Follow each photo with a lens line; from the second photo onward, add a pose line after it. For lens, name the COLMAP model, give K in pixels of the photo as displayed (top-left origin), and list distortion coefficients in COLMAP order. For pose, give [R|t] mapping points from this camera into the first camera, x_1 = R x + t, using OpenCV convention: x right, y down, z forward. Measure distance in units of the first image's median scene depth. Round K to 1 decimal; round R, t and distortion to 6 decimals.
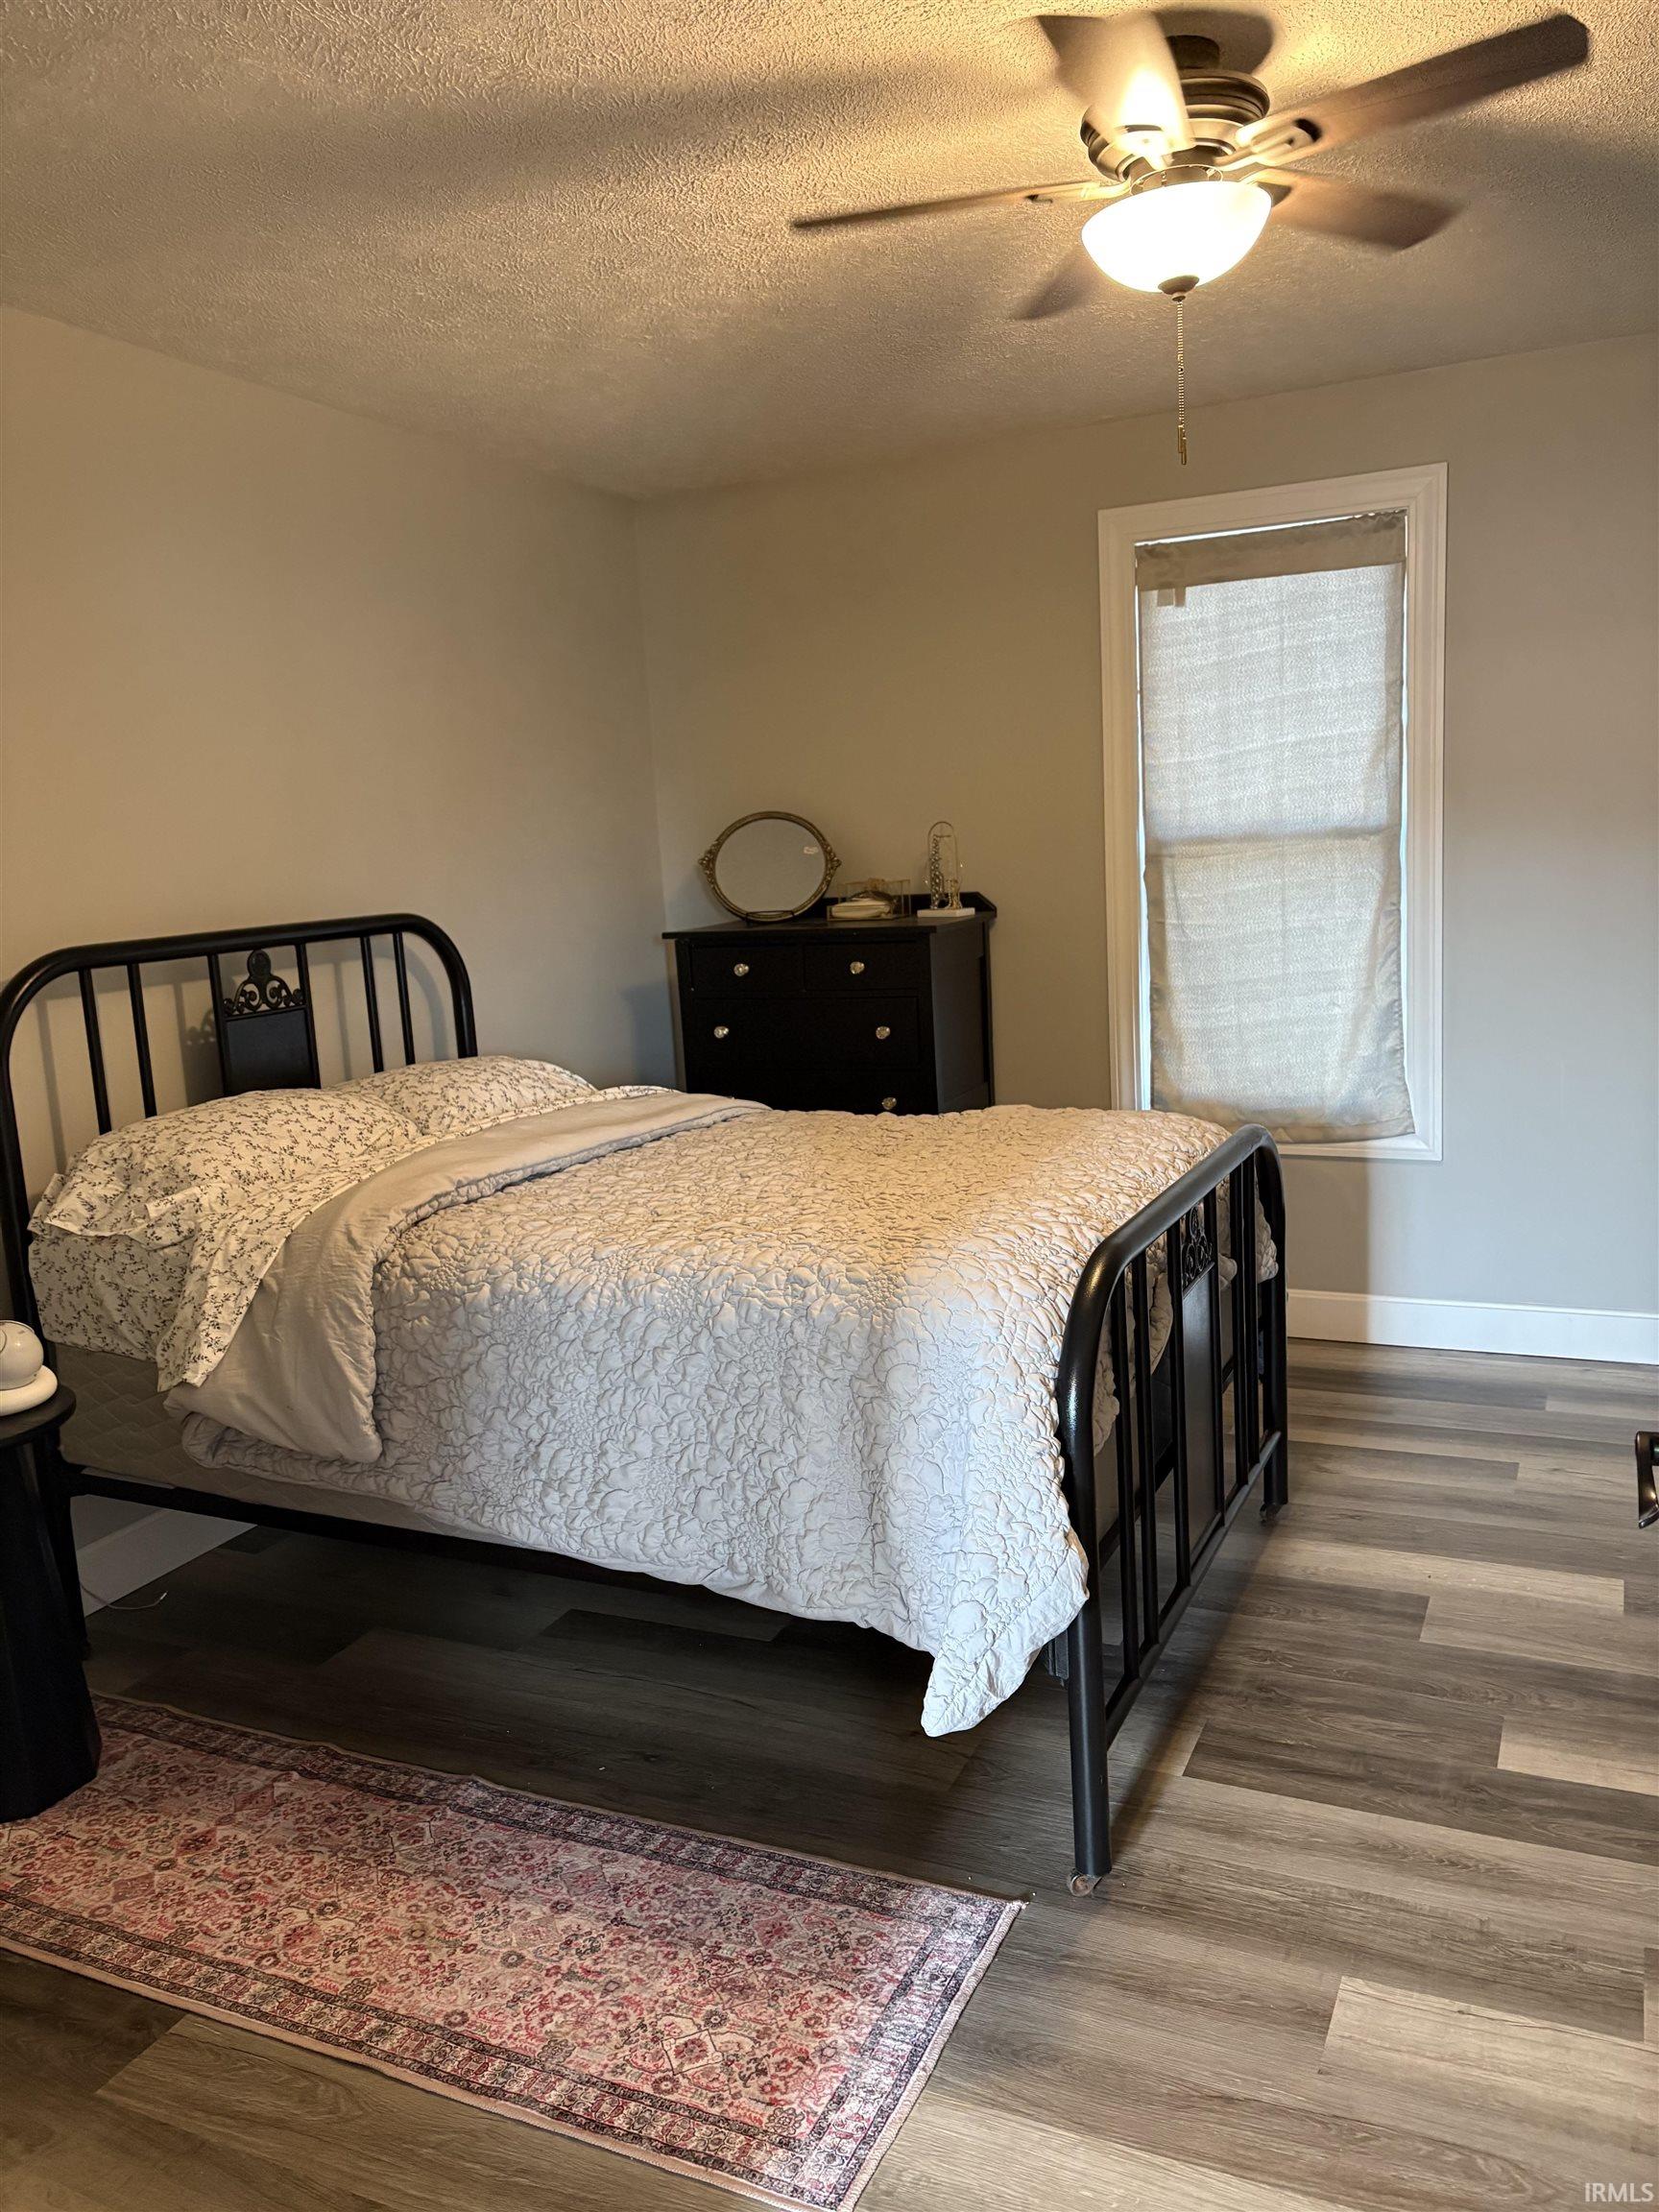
lens RADIAL K [[1669.3, 0, 827.5], [0, 1669.3, 1107.4], [0, 0, 1]] dist [0.029155, -0.008186]
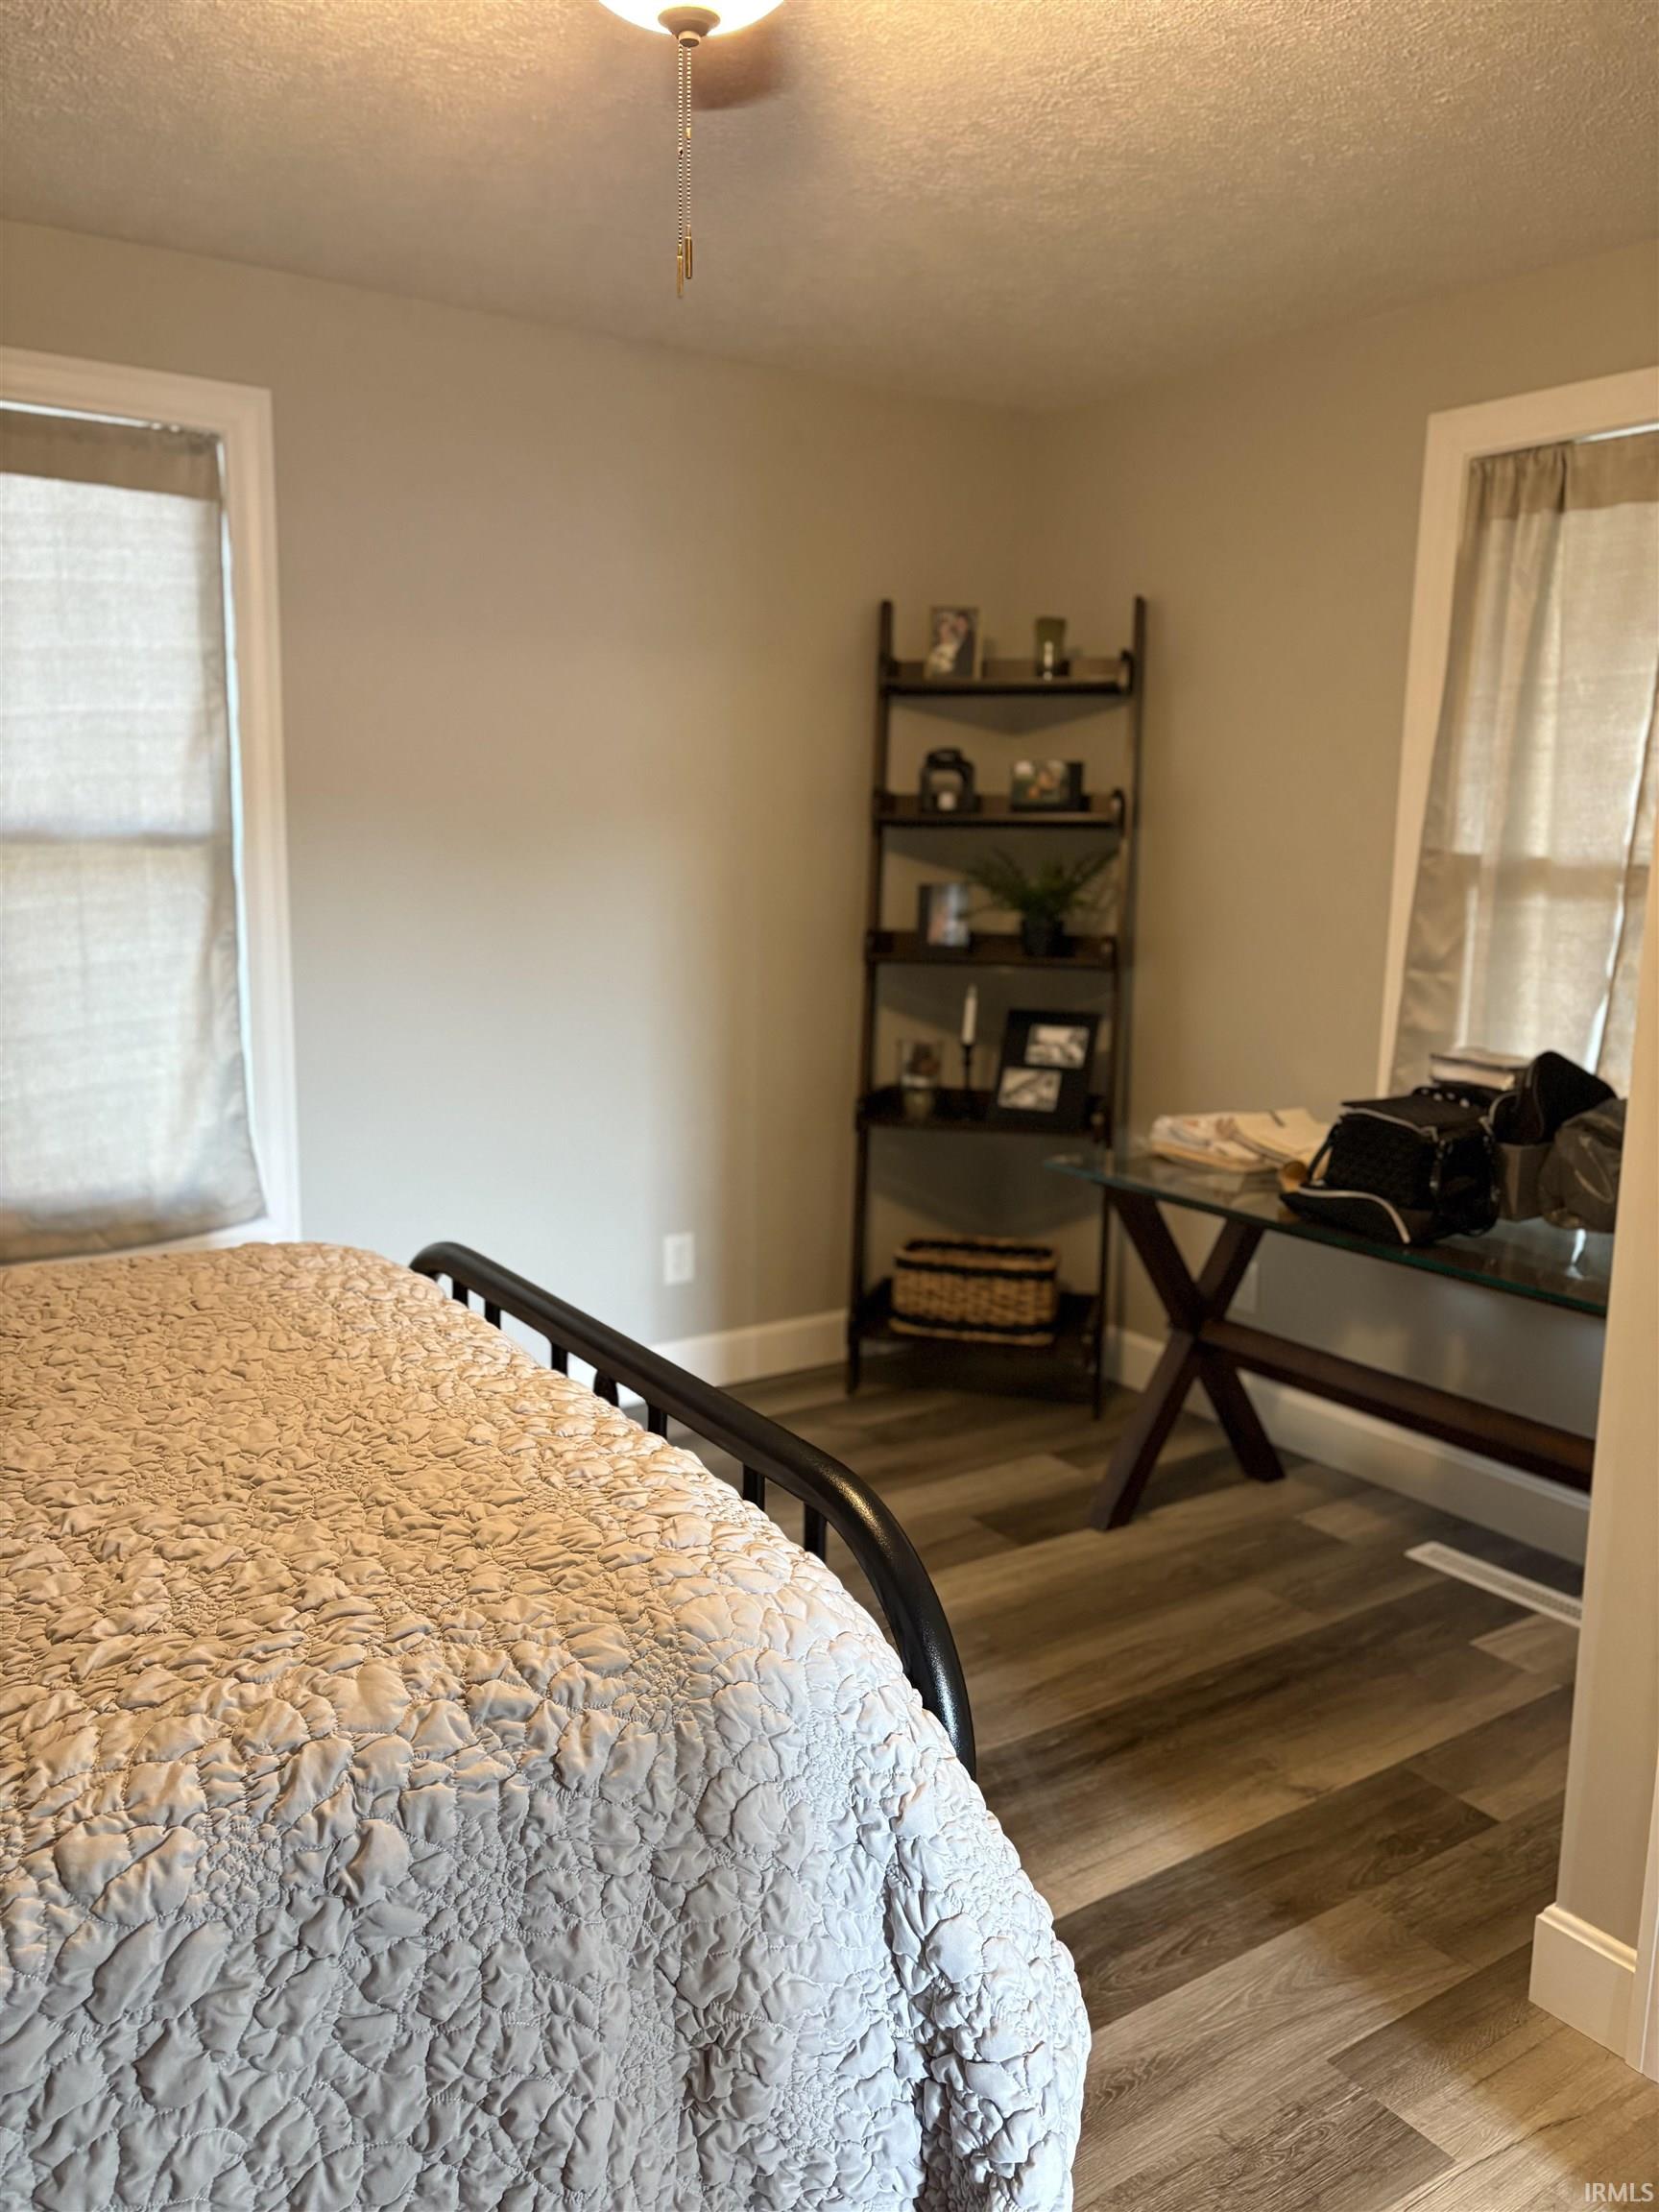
lens RADIAL K [[1669.3, 0, 827.4], [0, 1669.3, 1110.5], [0, 0, 1]] dist [0.029155, -0.008186]
pose [[0.509149, -0.083864, 0.856583, -0.206763], [0.089562, 0.995001, 0.044180, -0.047619], [-0.856006, 0.054223, 0.514115, 0.353641]]
